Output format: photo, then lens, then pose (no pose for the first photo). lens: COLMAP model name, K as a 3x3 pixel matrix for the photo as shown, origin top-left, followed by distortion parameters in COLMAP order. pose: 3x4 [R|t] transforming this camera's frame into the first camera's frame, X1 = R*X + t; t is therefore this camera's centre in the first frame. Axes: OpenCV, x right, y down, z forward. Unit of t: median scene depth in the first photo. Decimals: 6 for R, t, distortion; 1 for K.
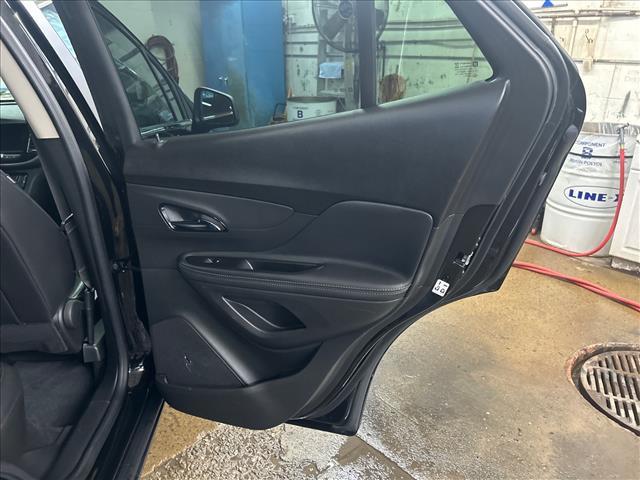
lens RADIAL K [[483.6, 0, 317.0], [0, 483.6, 243.9], [0, 0, 1]] dist [0.019628, -0.030503]
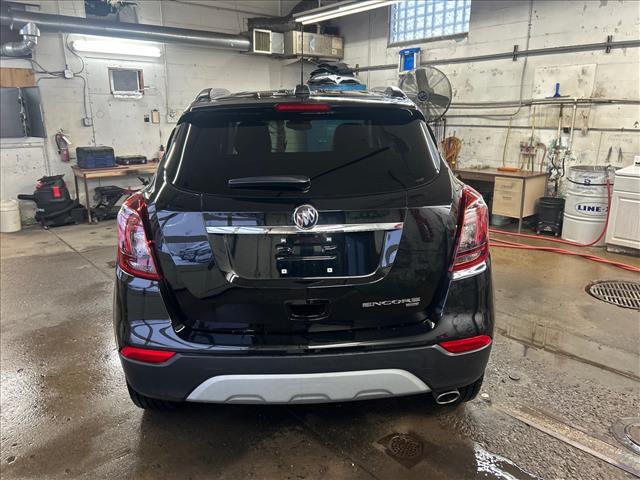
lens RADIAL K [[483.6, 0, 319.2], [0, 483.6, 238.4], [0, 0, 1]] dist [0.019628, -0.030503]
pose [[0.999903, 0.000822, -0.013925, -0.302003], [-0.002585, 0.991892, -0.127060, 0.191796], [0.013708, 0.127083, 0.991797, -0.568408]]
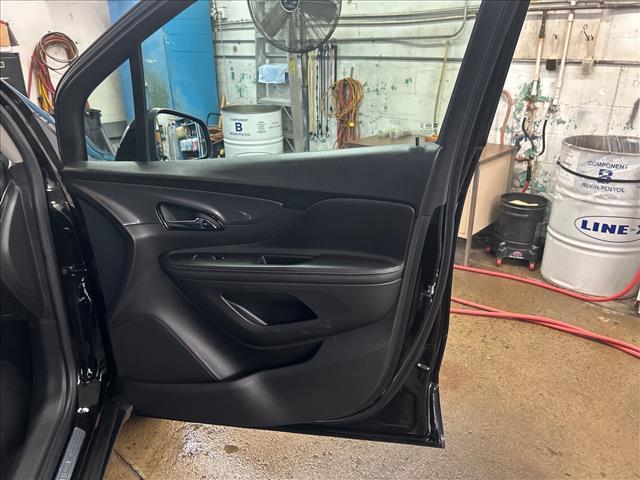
lens RADIAL K [[483.6, 0, 319.7], [0, 483.6, 242.6], [0, 0, 1]] dist [0.019628, -0.030503]
pose [[0.990074, -0.054058, 0.129738, -0.022595], [0.054236, 0.998526, 0.002164, -0.092176], [-0.129663, 0.004894, 0.991546, 0.228622]]
